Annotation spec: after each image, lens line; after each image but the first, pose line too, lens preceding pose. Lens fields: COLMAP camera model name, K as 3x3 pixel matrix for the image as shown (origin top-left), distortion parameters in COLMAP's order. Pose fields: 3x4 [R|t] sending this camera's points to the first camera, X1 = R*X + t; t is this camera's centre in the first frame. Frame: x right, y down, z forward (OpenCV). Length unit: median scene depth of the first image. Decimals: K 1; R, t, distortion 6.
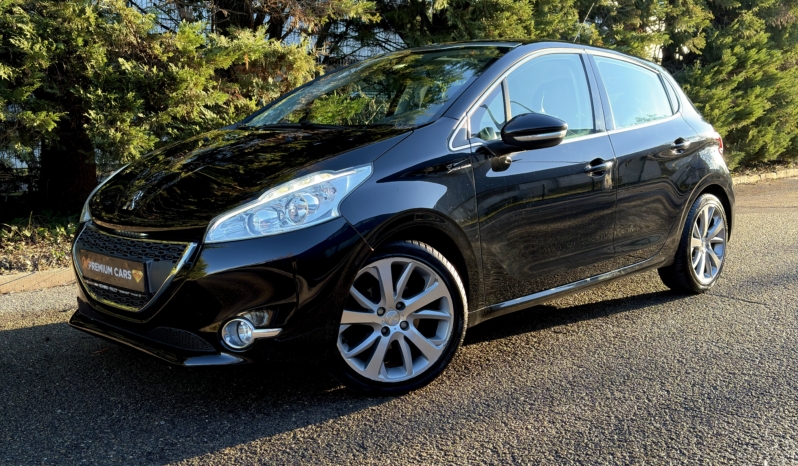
lens RADIAL K [[809.0, 0, 402.7], [0, 809.0, 235.4], [0, 0, 1]] dist [0.019336, -0.009098]
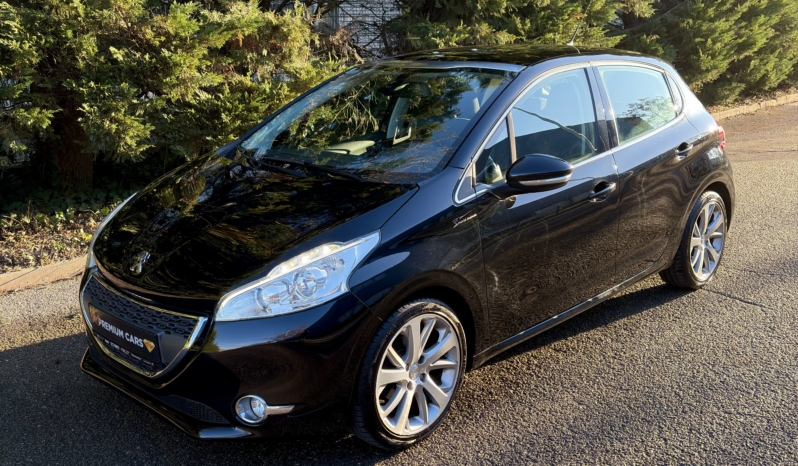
lens RADIAL K [[810.1, 0, 399.0], [0, 810.1, 233.0], [0, 0, 1]] dist [0.012259, 0.016996]
pose [[0.999955, -0.008977, 0.002930, -0.007908], [0.008553, 0.992489, 0.122037, -0.116217], [-0.004004, -0.122007, 0.992521, 0.003592]]
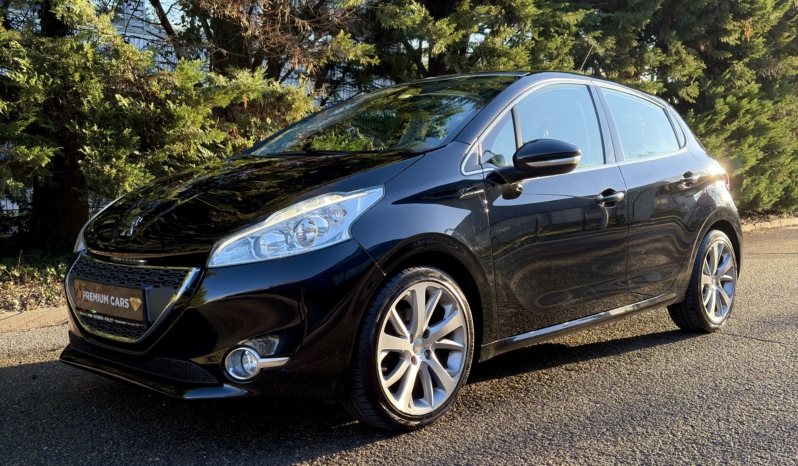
lens RADIAL K [[809.0, 0, 402.7], [0, 809.0, 235.4], [0, 0, 1]] dist [0.019336, -0.009098]
pose [[0.999927, 0.001182, 0.012006, -0.013564], [-0.000364, 0.997693, -0.067886, 0.019818], [-0.012058, 0.067876, 0.997621, 0.025304]]
